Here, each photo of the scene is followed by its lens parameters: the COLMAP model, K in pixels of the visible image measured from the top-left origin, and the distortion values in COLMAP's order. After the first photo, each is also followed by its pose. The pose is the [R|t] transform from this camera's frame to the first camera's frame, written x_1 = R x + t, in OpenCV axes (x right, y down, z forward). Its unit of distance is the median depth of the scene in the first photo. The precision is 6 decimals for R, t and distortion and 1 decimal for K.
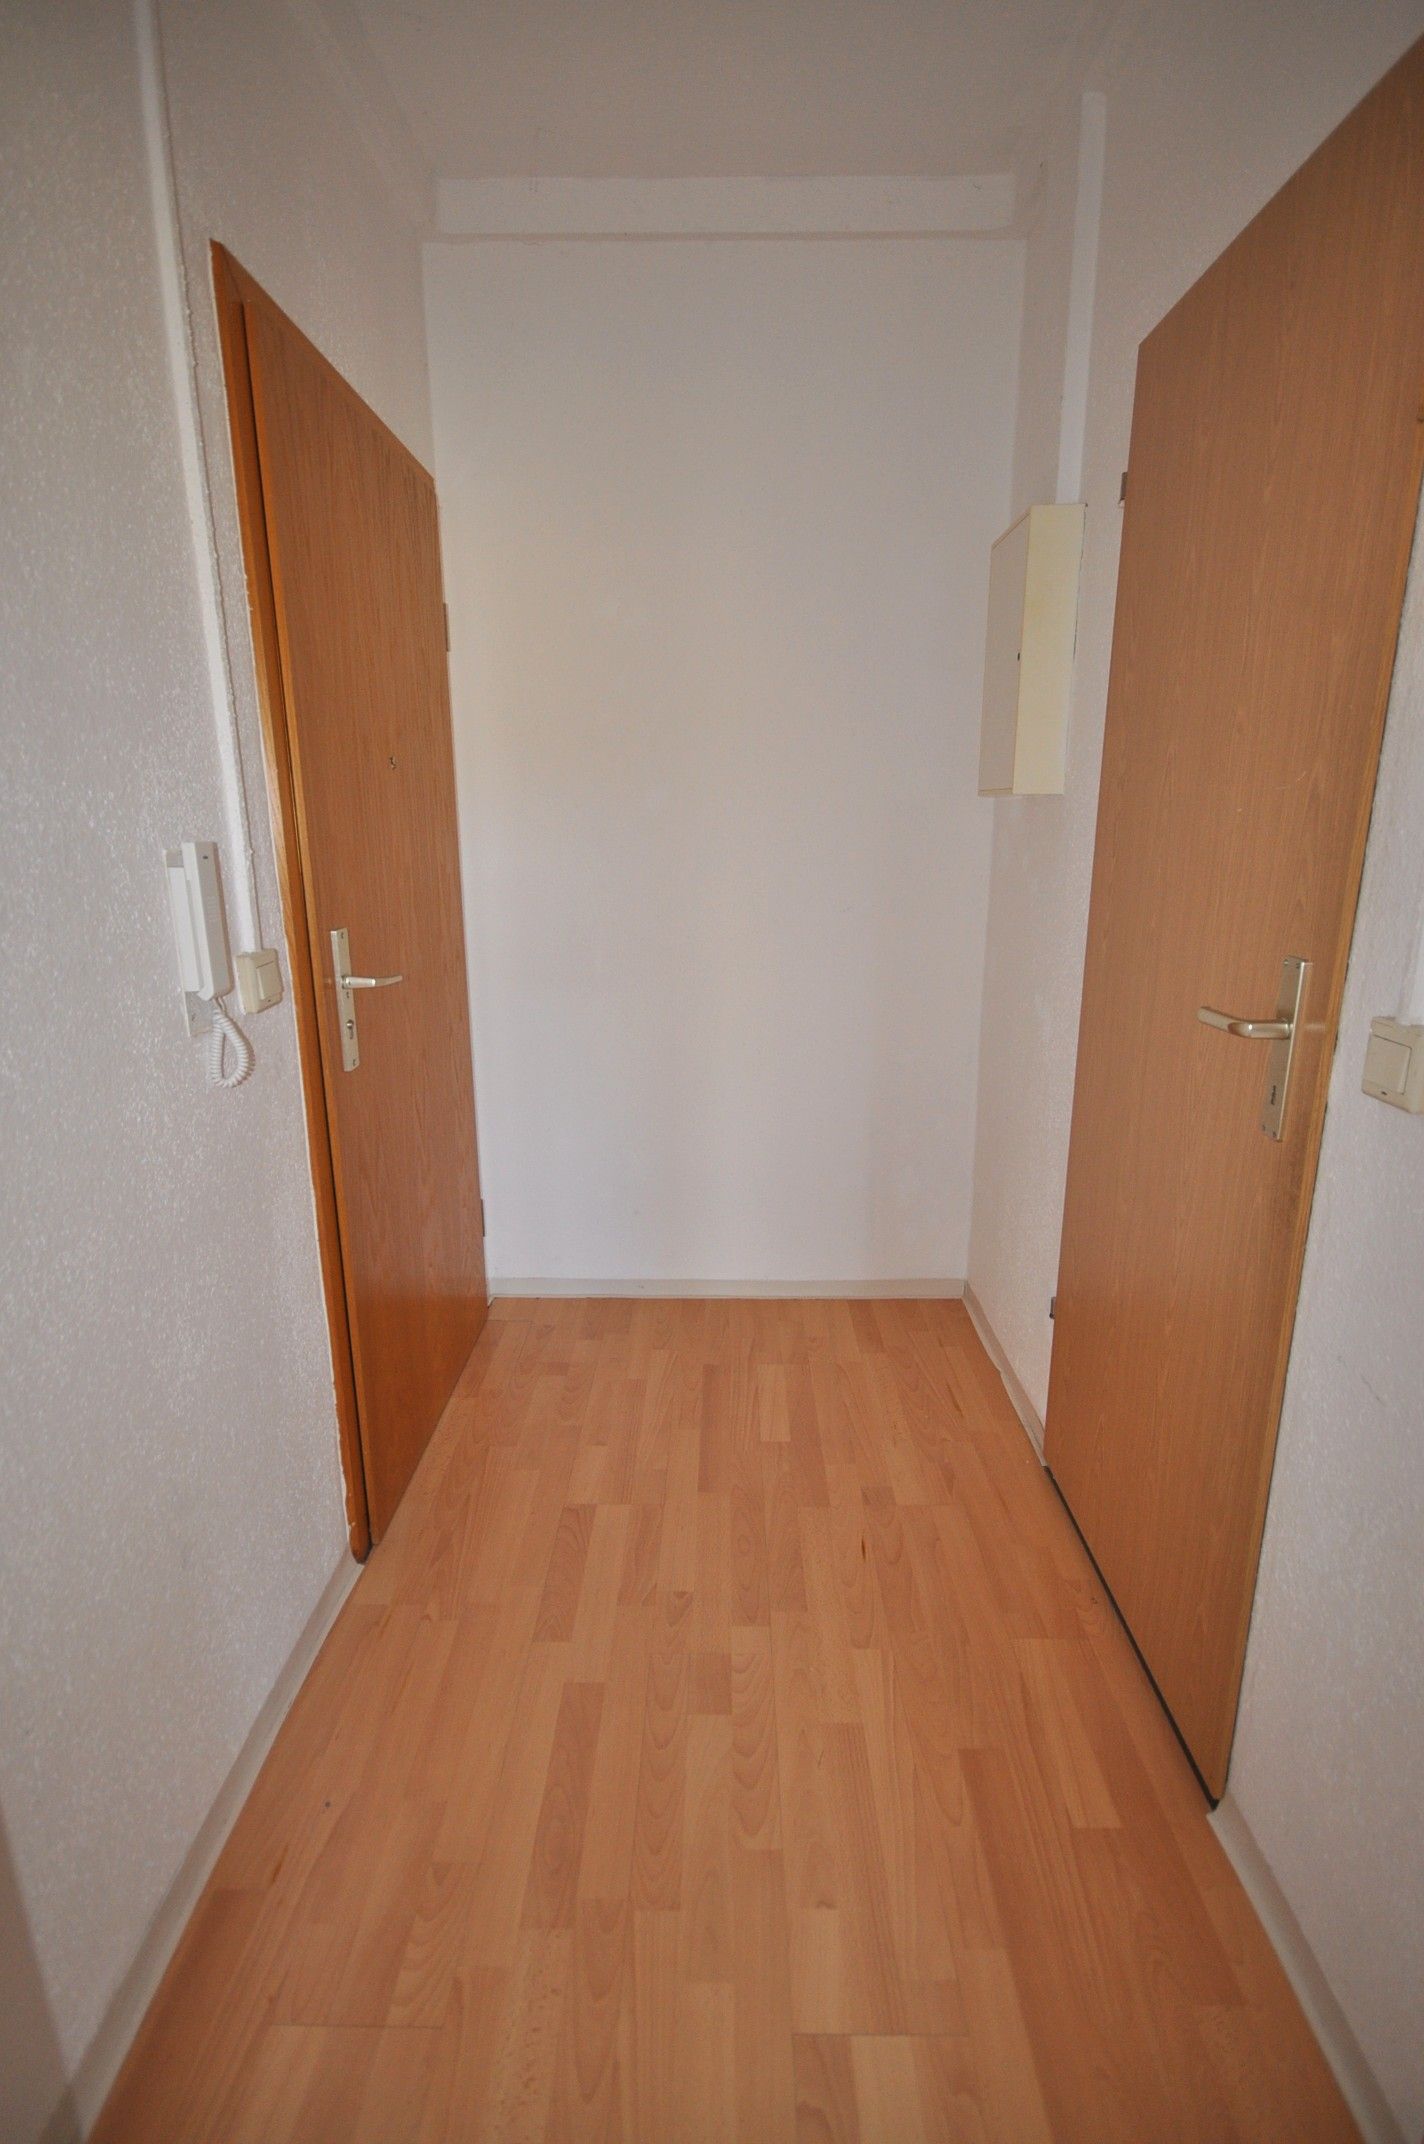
lens RADIAL K [[1020.5, 0, 710.6], [0, 1020.5, 1073.0], [0, 0, 1]] dist [-0.000341, -0.000138]
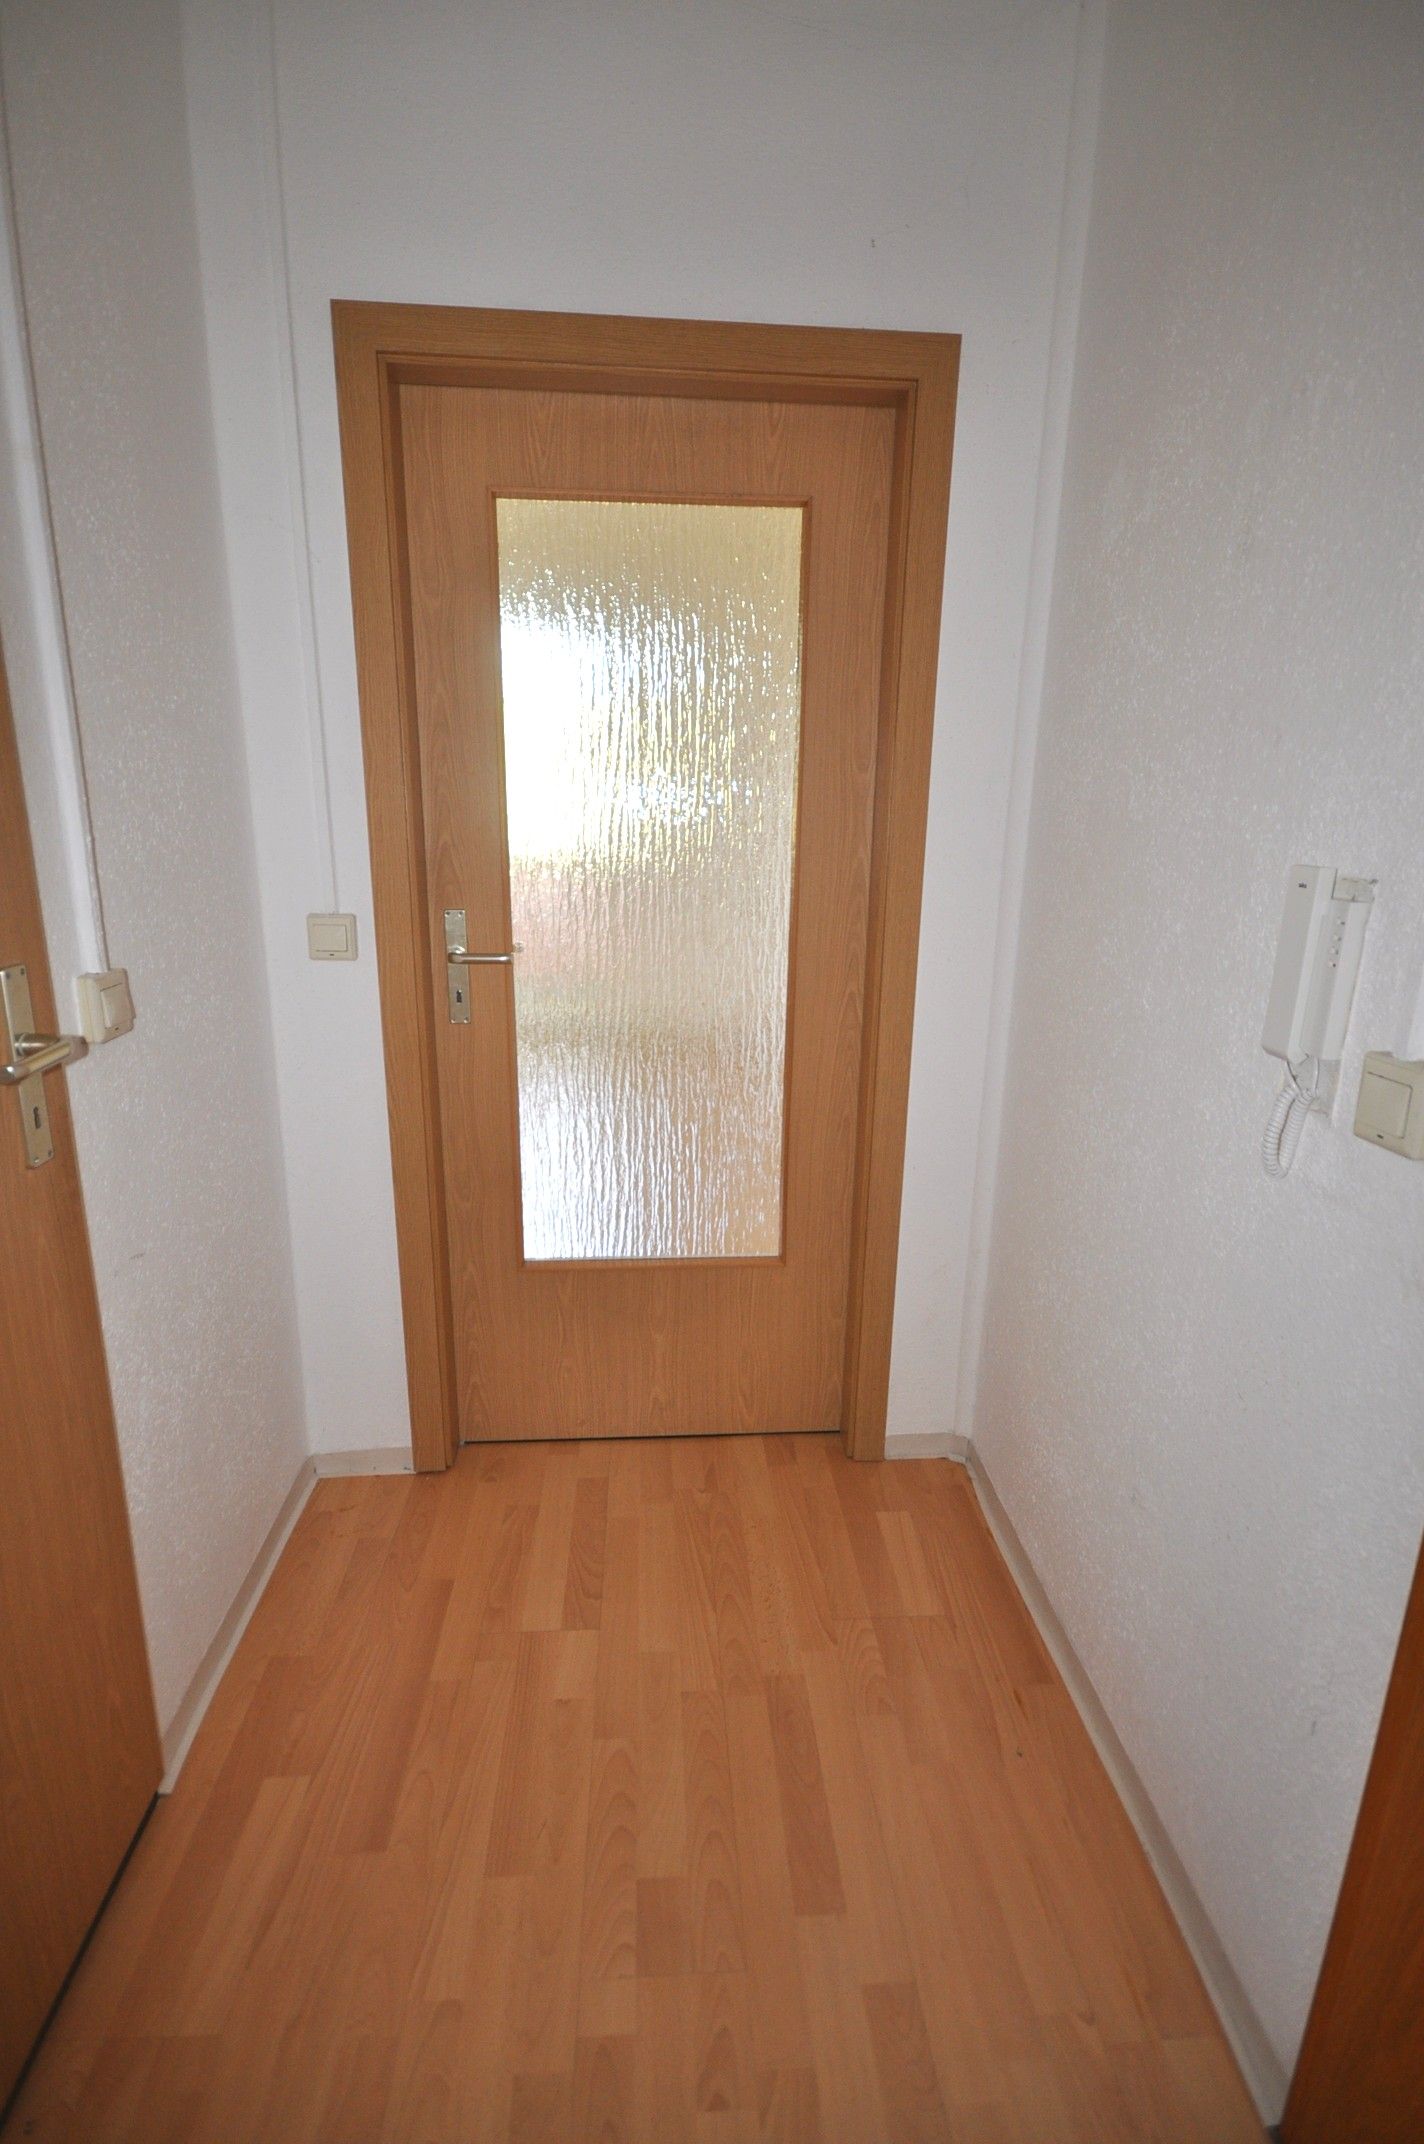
lens RADIAL K [[1020.5, 0, 711.1], [0, 1020.5, 1073.4], [0, 0, 1]] dist [-0.000341, -0.000138]
pose [[-0.997079, 0.005335, -0.076195, 0.022218], [-0.032801, 0.870980, 0.490222, -0.408604], [0.068980, 0.491289, -0.868261, 1.552002]]
